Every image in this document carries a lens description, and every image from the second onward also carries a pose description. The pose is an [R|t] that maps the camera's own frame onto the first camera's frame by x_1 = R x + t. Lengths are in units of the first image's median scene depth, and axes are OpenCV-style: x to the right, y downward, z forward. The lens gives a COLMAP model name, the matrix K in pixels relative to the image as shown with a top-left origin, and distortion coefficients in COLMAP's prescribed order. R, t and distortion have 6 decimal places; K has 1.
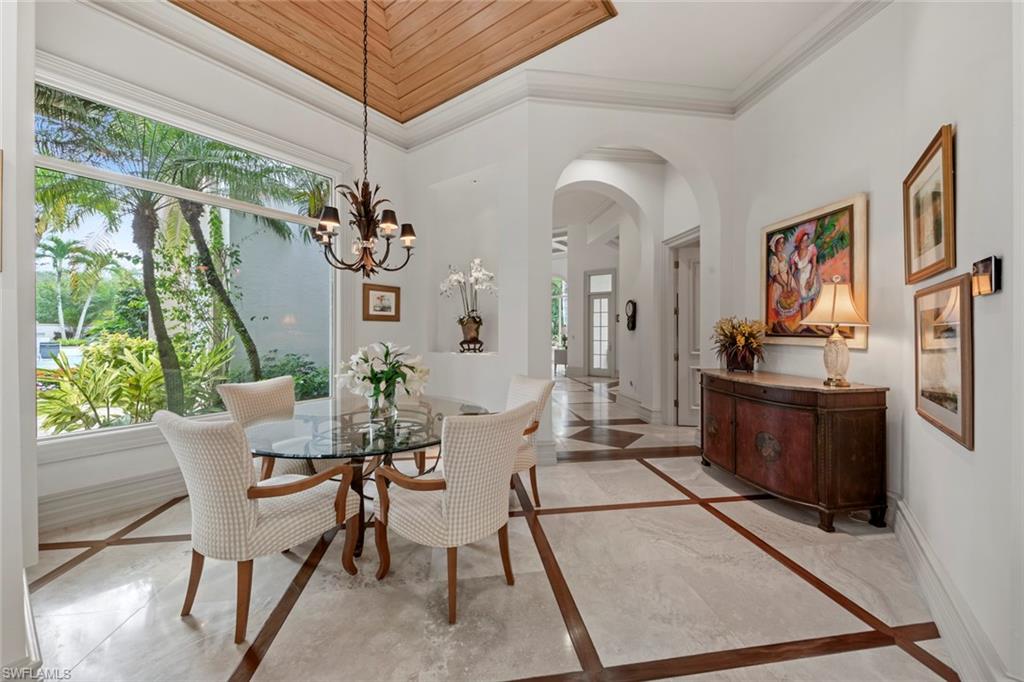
lens RADIAL K [[387.6, 0, 511.5], [0, 387.6, 327.3], [0, 0, 1]] dist [-0.001072, -0.000524]
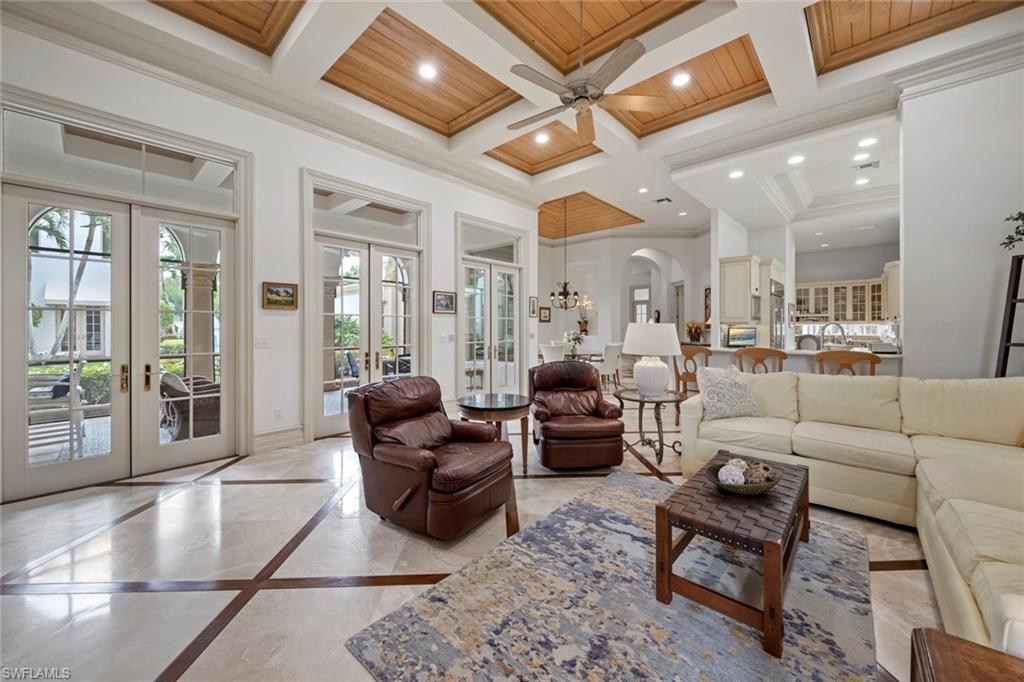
lens RADIAL K [[387.6, 0, 511.5], [0, 387.6, 327.3], [0, 0, 1]] dist [-0.001072, -0.000524]
pose [[0.994687, -0.001015, -0.102938, -0.383284], [0.002426, 0.999905, 0.013579, -0.025114], [0.102914, -0.013756, 0.994595, -1.804746]]
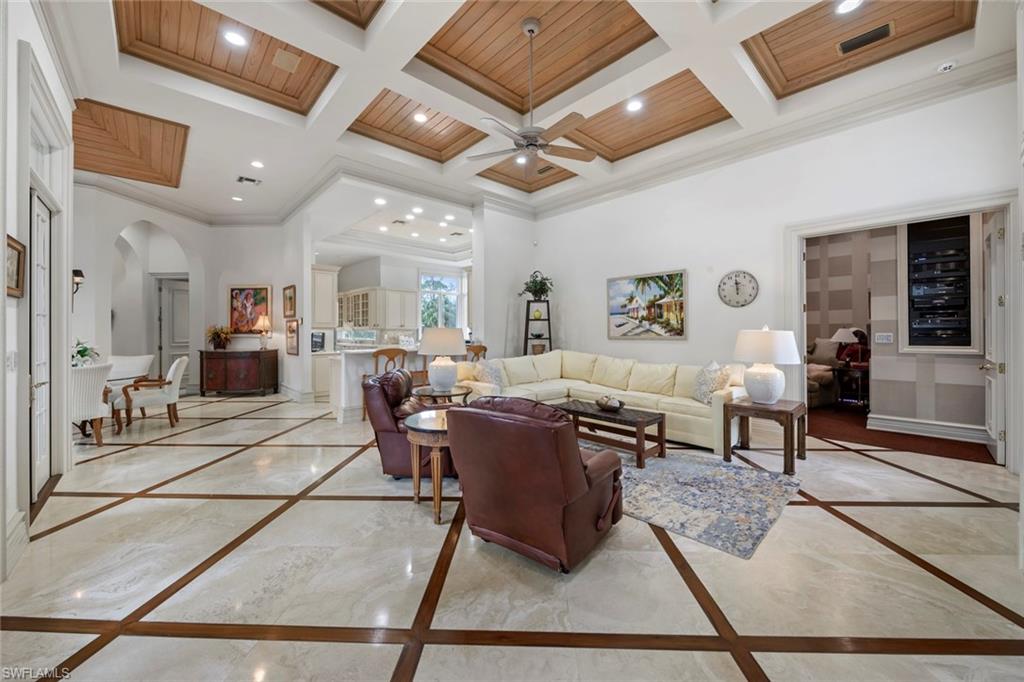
lens RADIAL K [[381.1, 0, 509.9], [0, 381.1, 338.1], [0, 0, 1]] dist [0.000493, -0.000218]
pose [[0.180846, -0.020468, 0.983298, -1.326182], [-0.010624, 0.999684, 0.022763, -0.019546], [-0.983454, -0.014563, 0.180572, -1.083300]]
